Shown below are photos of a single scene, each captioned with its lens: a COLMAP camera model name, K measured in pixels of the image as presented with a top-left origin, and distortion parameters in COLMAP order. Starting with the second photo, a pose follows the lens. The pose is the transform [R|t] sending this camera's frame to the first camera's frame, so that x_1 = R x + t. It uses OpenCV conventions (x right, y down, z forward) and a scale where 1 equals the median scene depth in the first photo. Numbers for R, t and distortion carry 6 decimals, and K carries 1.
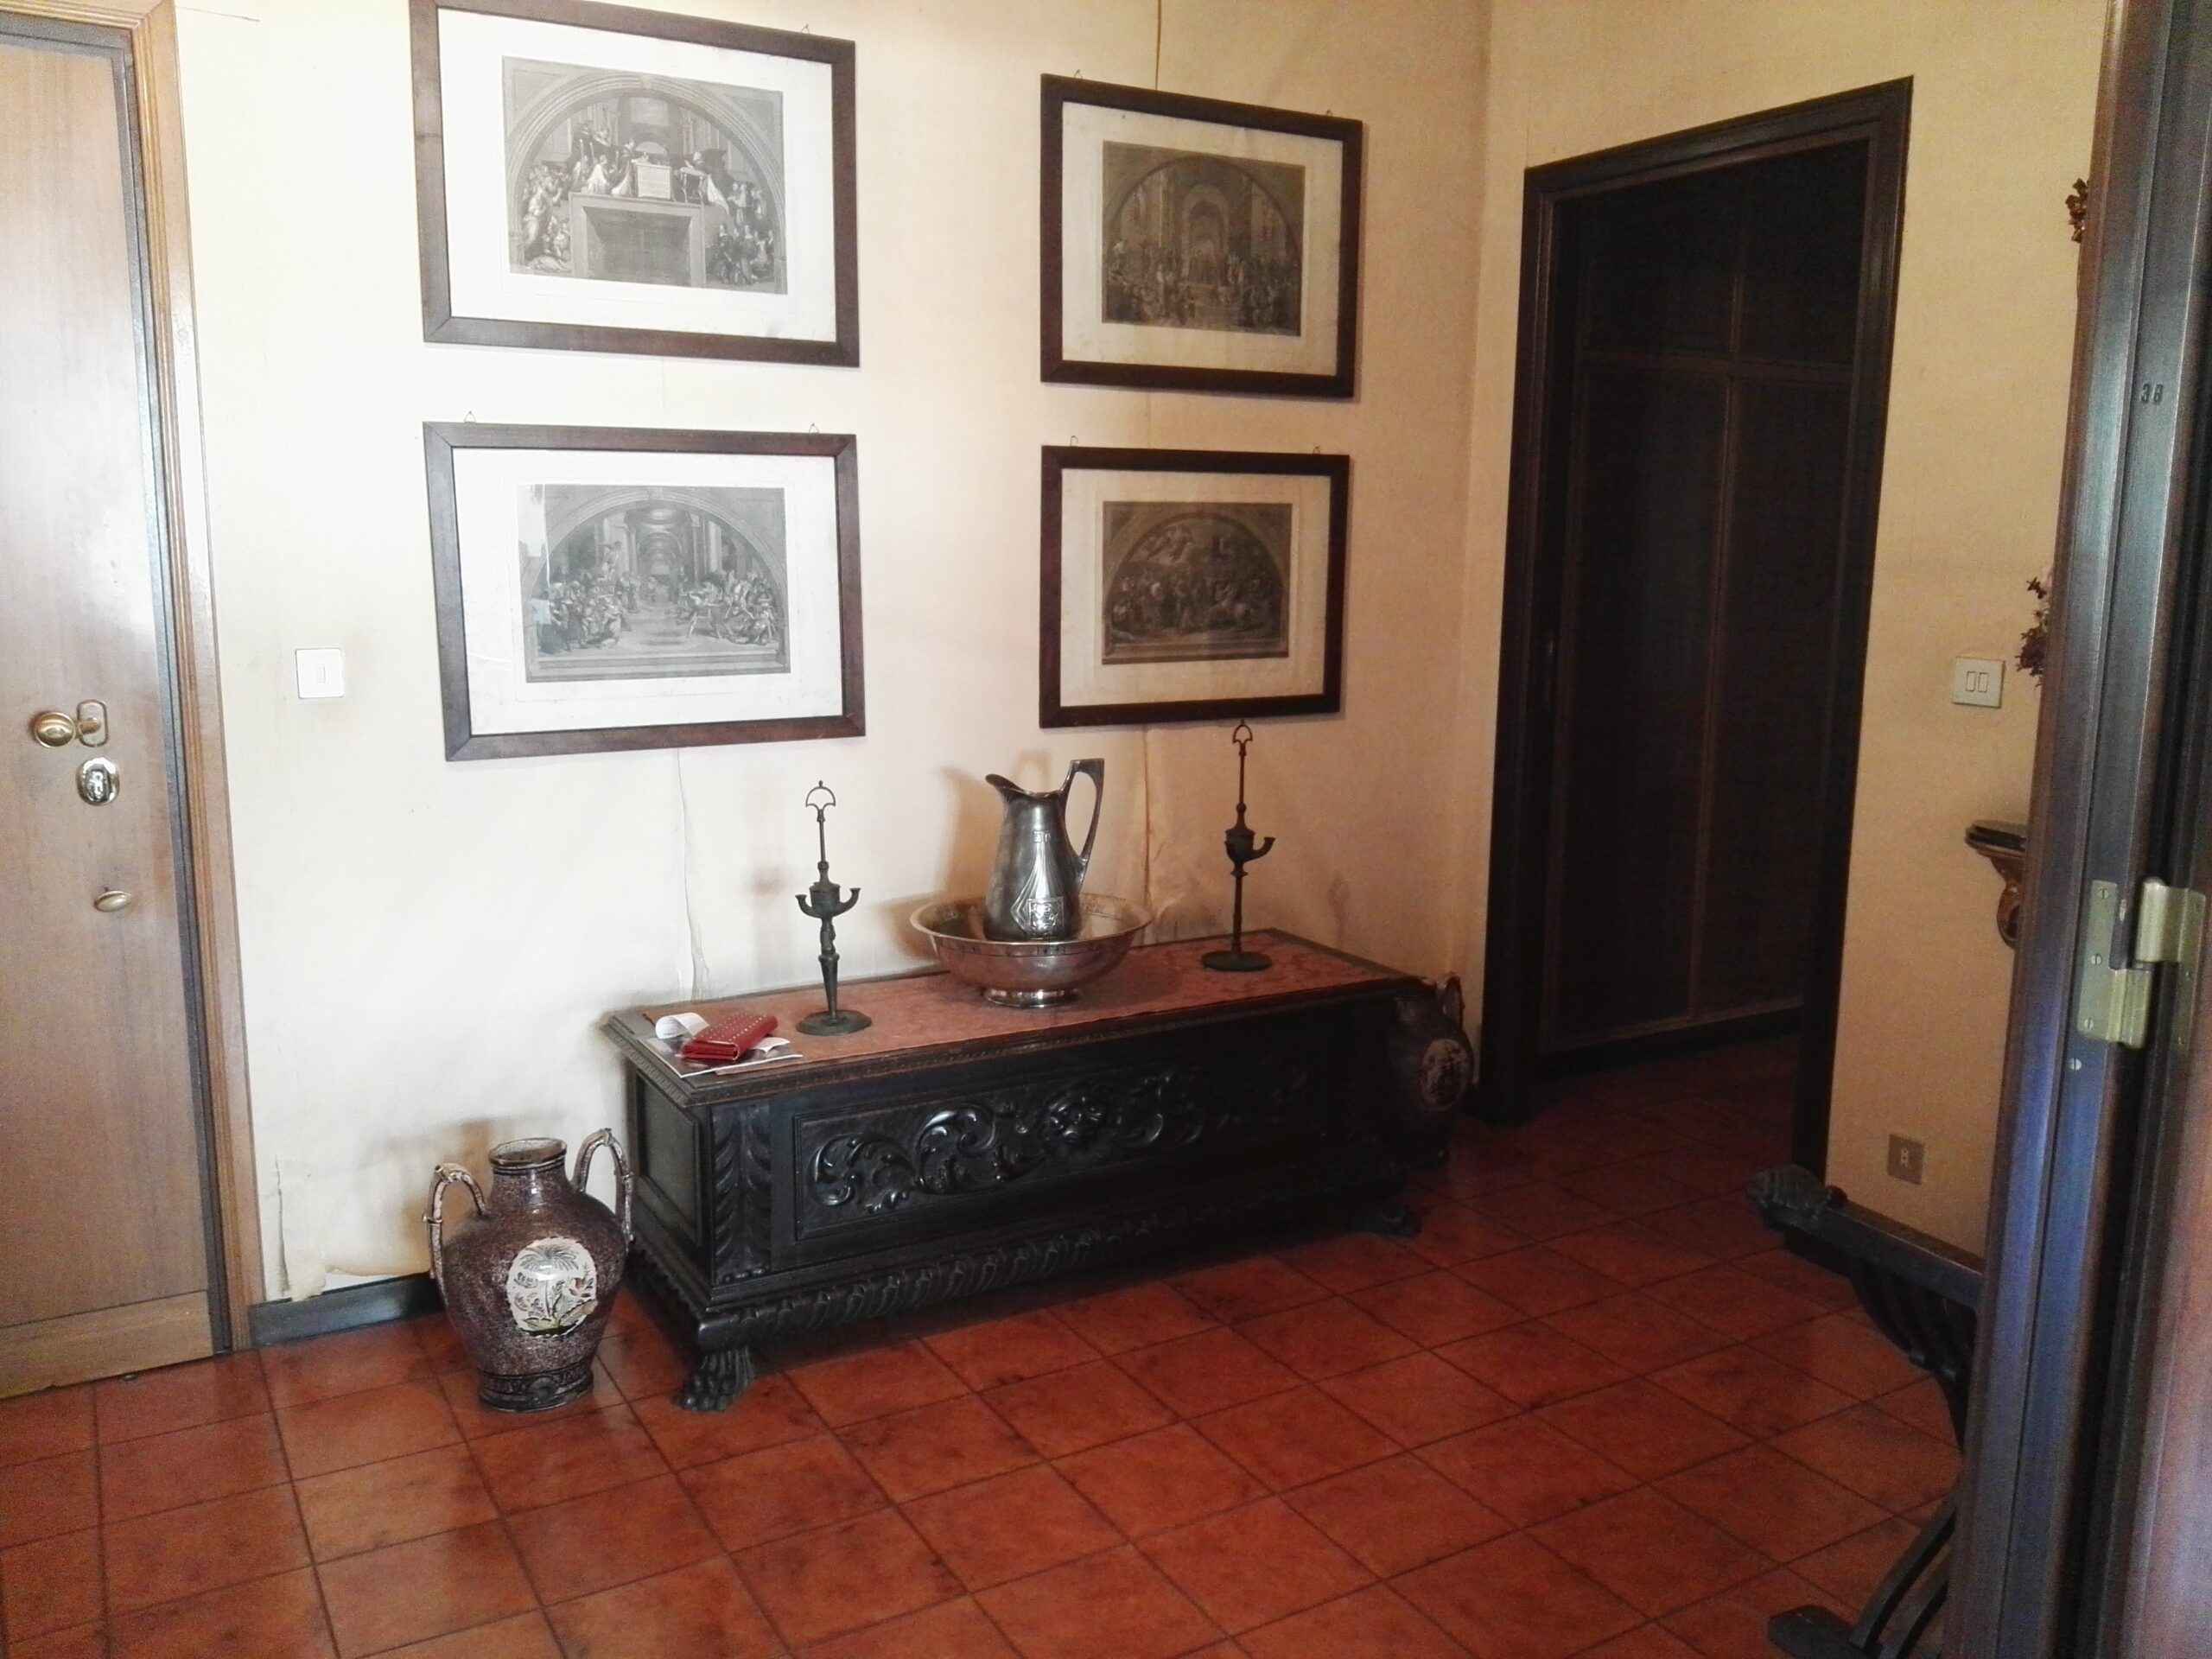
lens RADIAL K [[1811.3, 0, 1125.1], [0, 1811.3, 830.5], [0, 0, 1]] dist [0.083049, -0.180914]
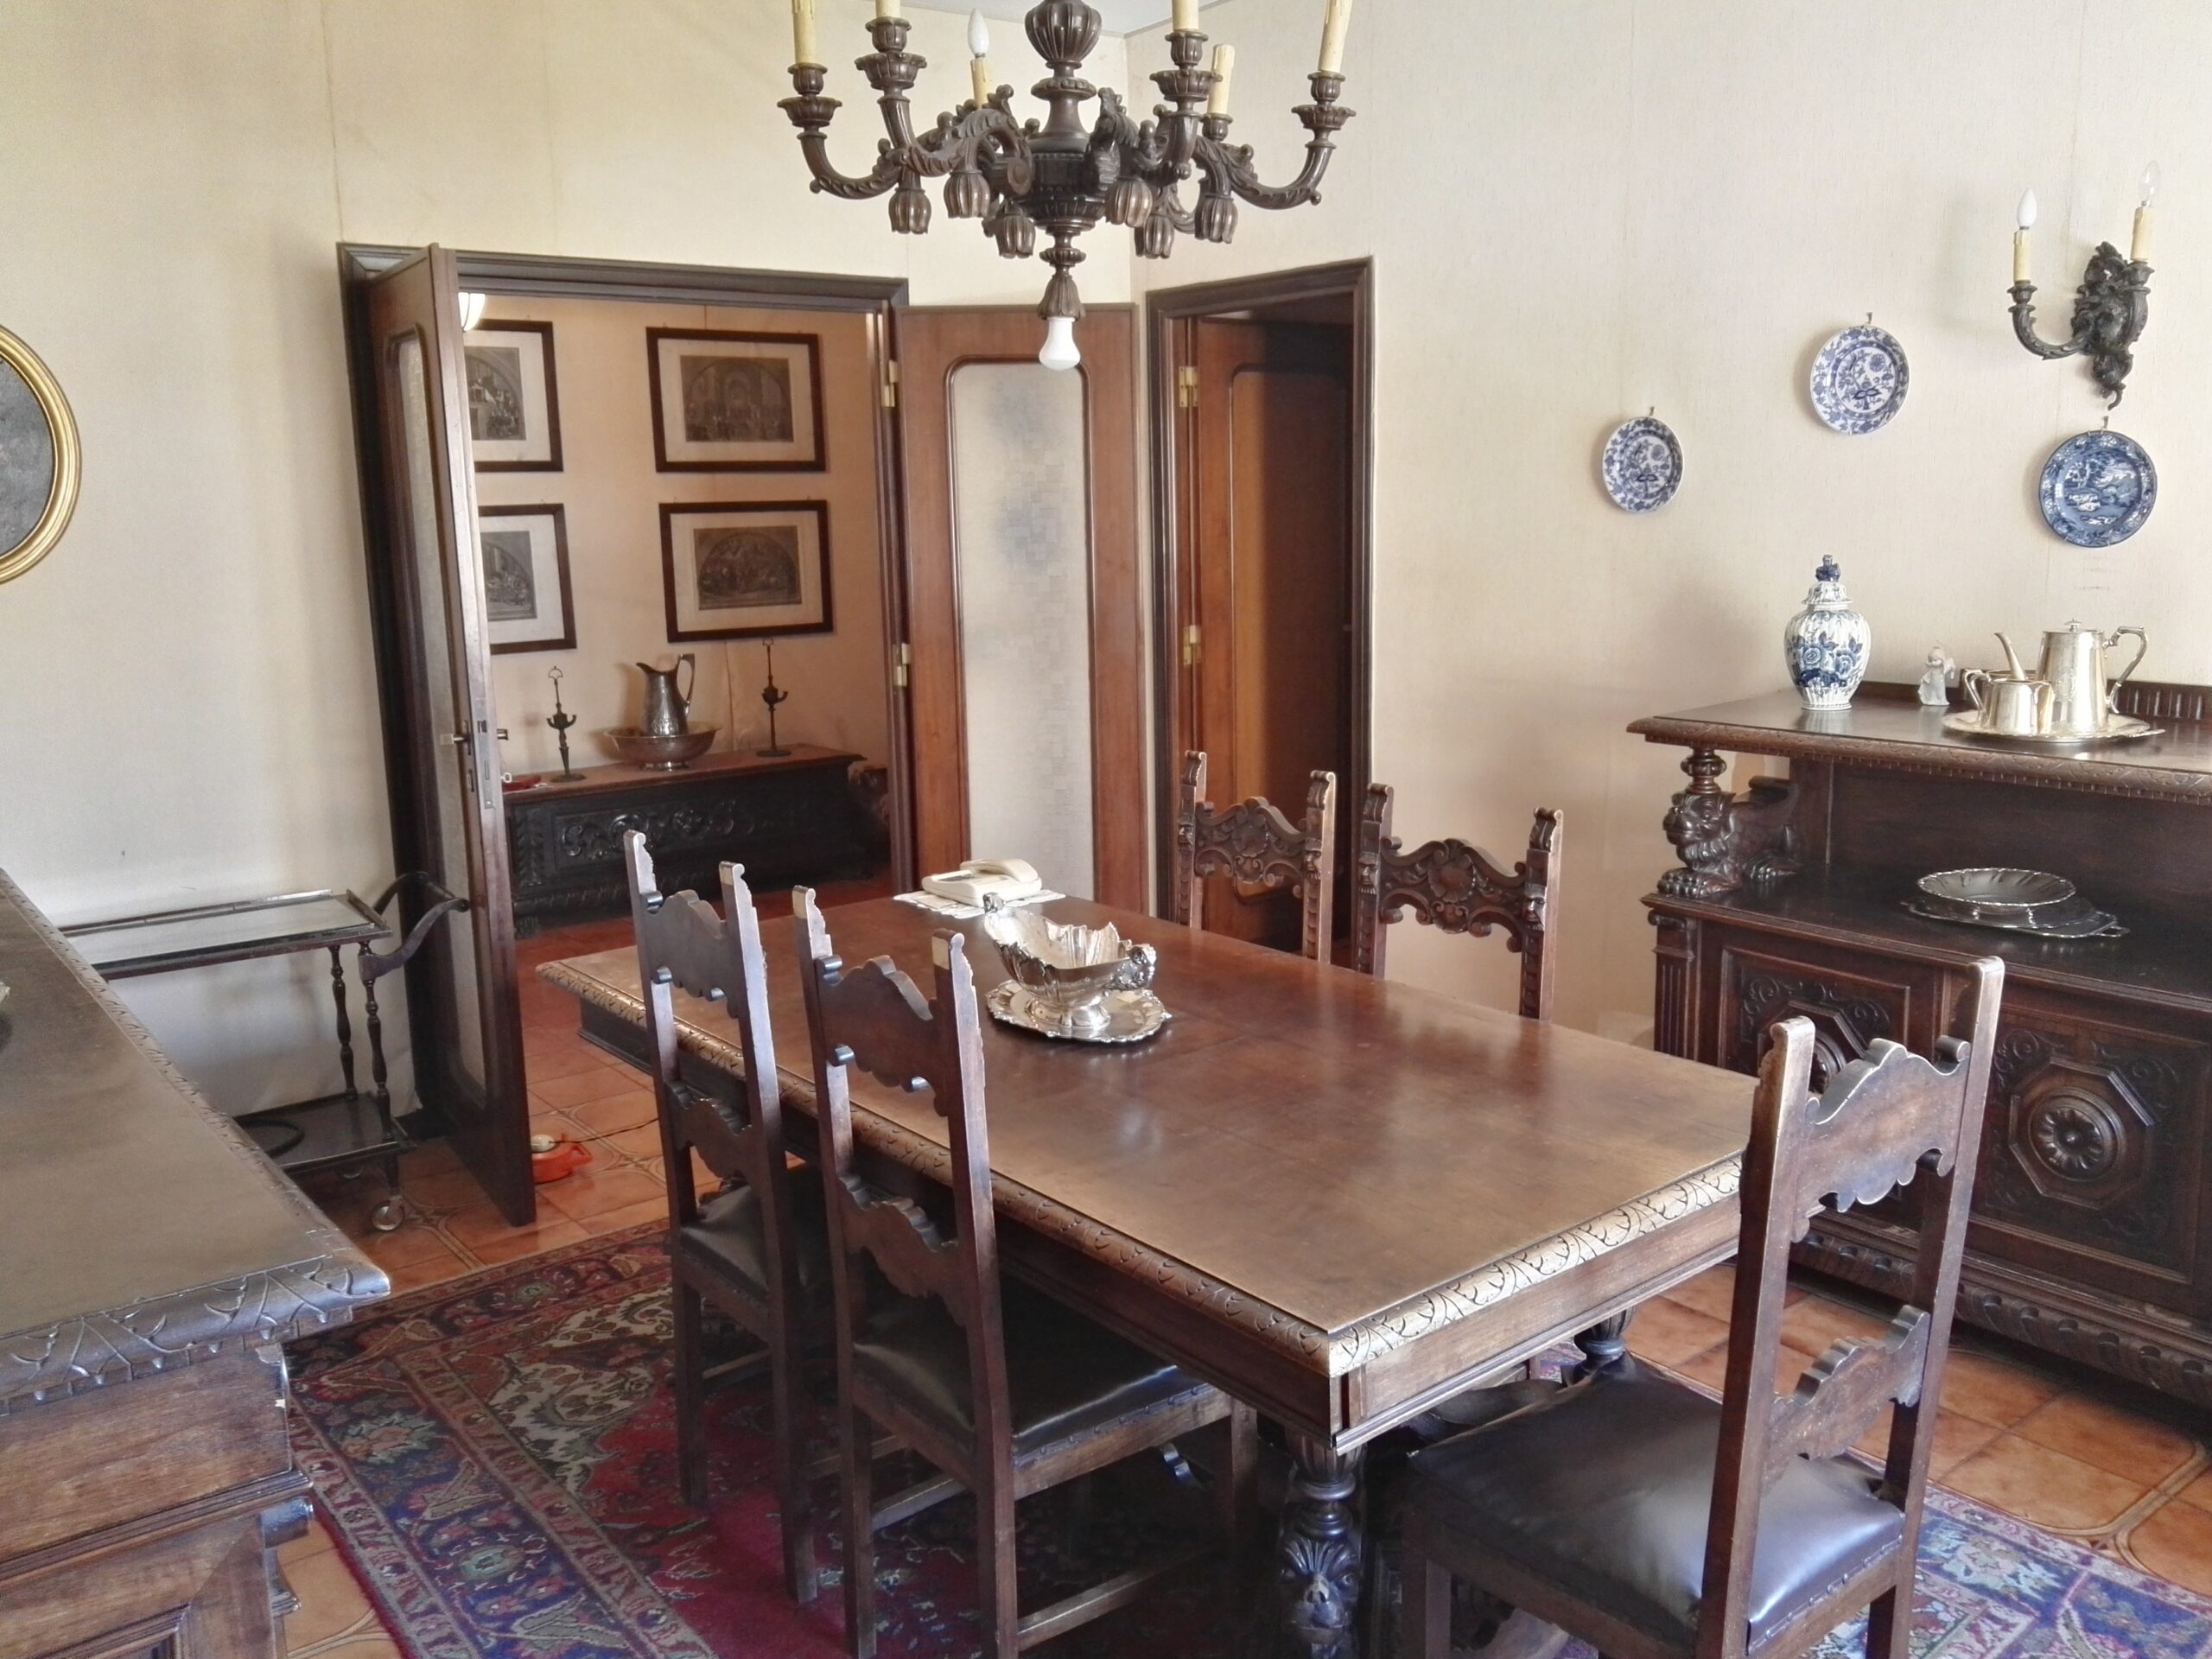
lens RADIAL K [[1796.2, 0, 1158.6], [0, 1796.2, 823.7], [0, 0, 1]] dist [0.050023, -0.179451]
pose [[0.987554, -0.056023, 0.146965, 0.191921], [0.053765, 0.998367, 0.019293, 0.138965], [-0.147805, -0.011151, 0.988954, -1.092667]]
